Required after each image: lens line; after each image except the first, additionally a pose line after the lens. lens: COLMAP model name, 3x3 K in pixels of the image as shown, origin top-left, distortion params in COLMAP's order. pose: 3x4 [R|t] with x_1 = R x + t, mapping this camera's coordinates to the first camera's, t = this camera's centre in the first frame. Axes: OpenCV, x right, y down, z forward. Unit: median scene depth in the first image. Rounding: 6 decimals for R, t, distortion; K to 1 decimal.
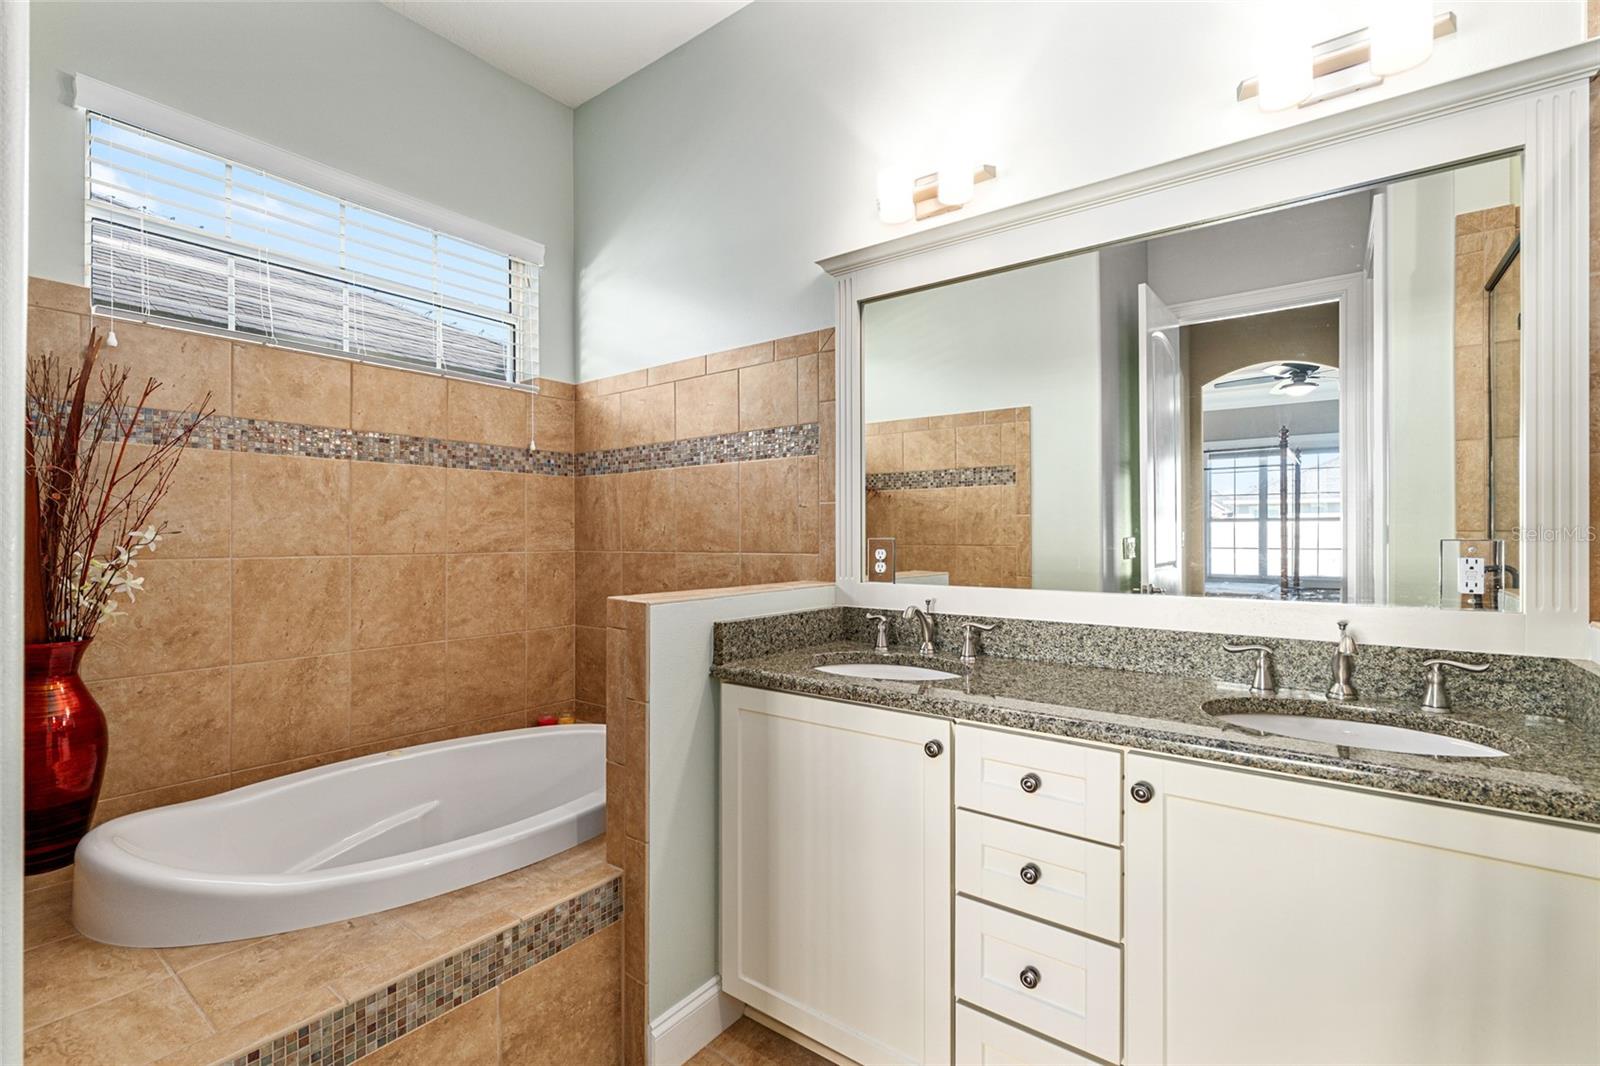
lens RADIAL K [[709.6, 0, 793.0], [0, 709.6, 535.9], [0, 0, 1]] dist [-0.002357, 0.000102]
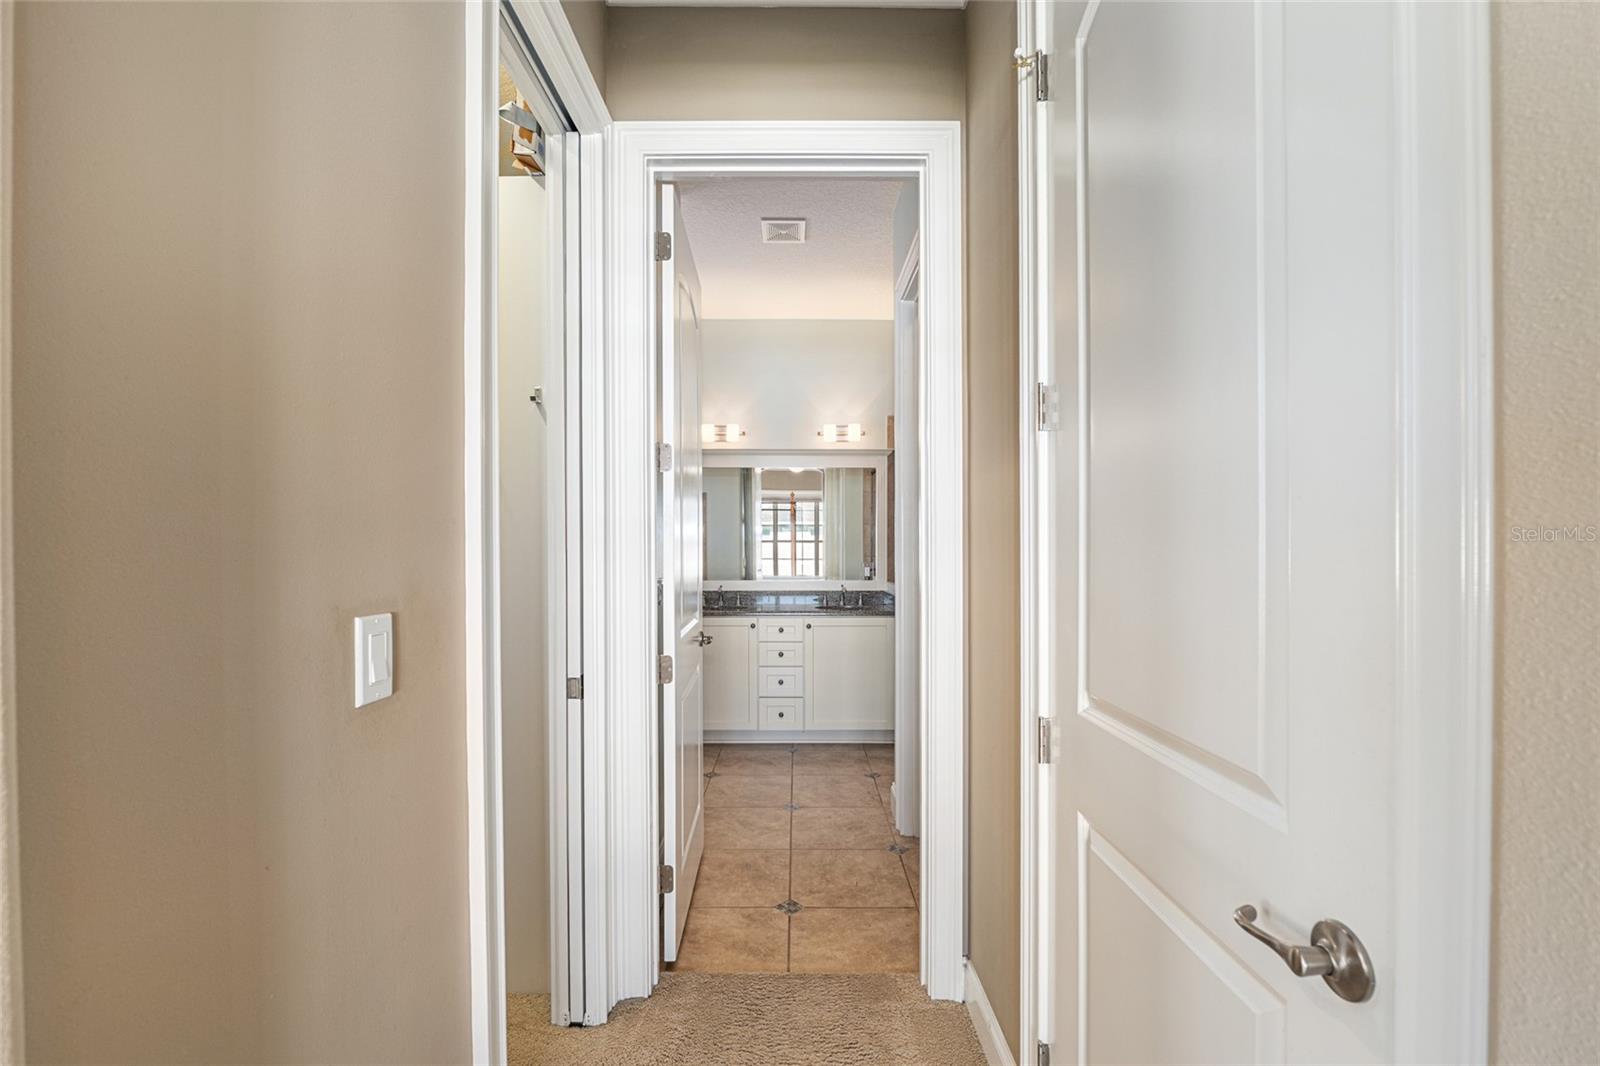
lens RADIAL K [[658.8, 0, 787.3], [0, 658.8, 546.1], [0, 0, 1]] dist [-0.012479, 0.000271]
pose [[0.800457, -0.002466, 0.599385, -1.590624], [0.001004, 0.999996, 0.002773, -0.096035], [-0.599389, -0.001618, 0.800456, -1.664614]]
